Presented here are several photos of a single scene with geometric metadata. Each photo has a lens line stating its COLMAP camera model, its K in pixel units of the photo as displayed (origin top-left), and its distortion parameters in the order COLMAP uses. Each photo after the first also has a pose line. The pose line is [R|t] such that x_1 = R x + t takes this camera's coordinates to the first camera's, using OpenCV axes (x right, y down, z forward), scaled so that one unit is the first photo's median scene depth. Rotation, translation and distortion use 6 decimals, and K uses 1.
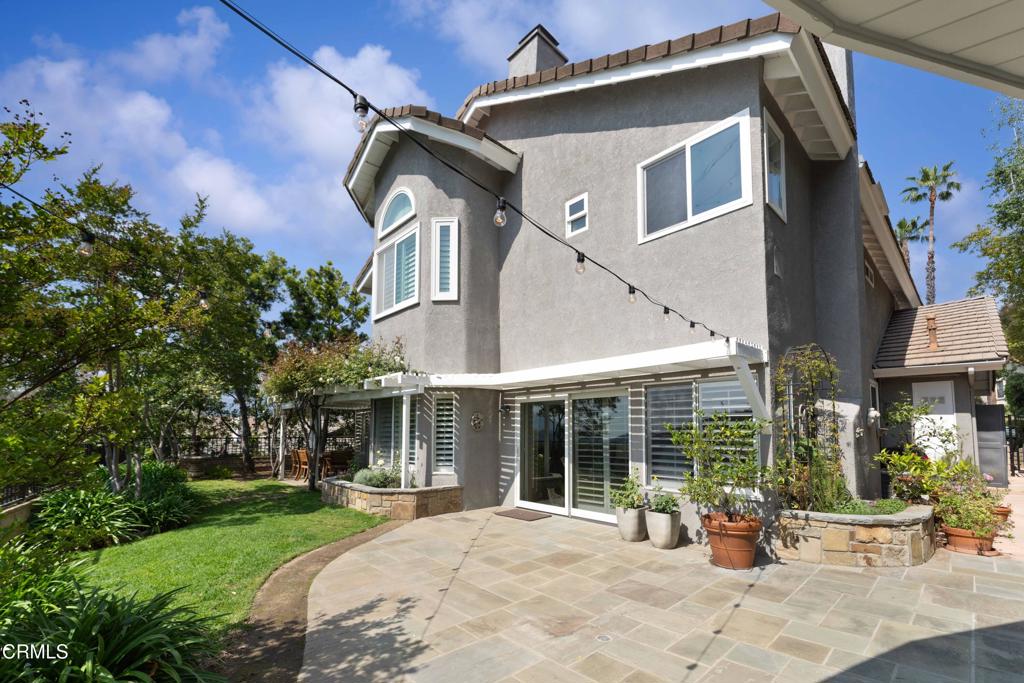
lens RADIAL K [[428.9, 0, 492.5], [0, 428.9, 406.4], [0, 0, 1]] dist [-0.002302, -0.000025]
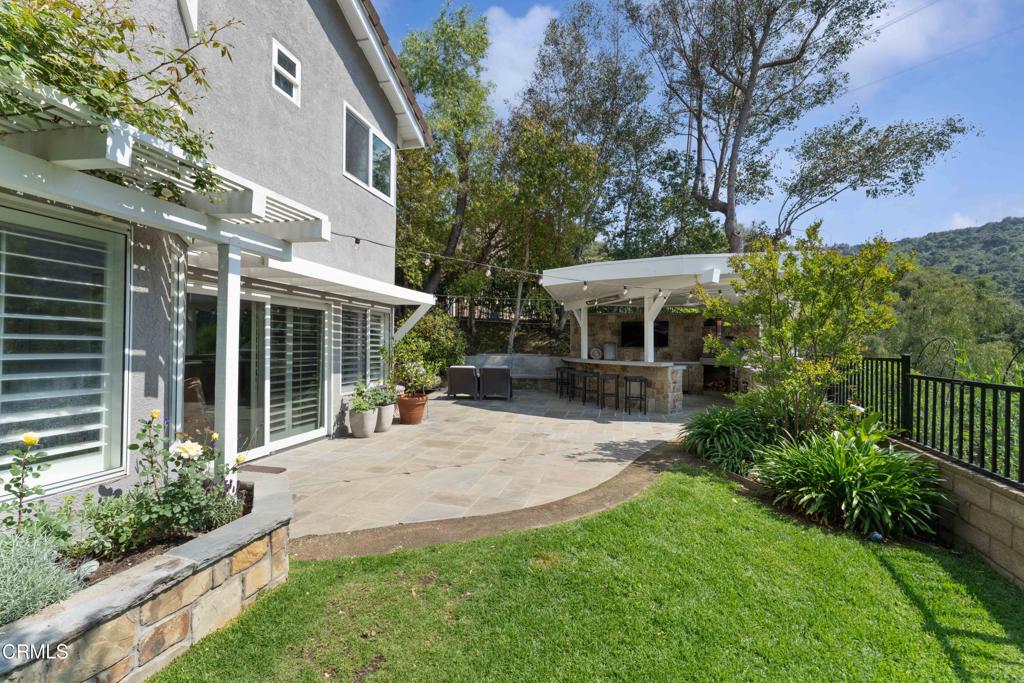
lens RADIAL K [[428.9, 0, 511.1], [0, 428.9, 342.8], [0, 0, 1]] dist [-0.002302, -0.000025]
pose [[-0.581442, -0.002499, 0.813584, -0.897330], [-0.060371, 0.997371, -0.040082, 0.076062], [-0.811345, -0.072422, -0.580065, 1.406059]]
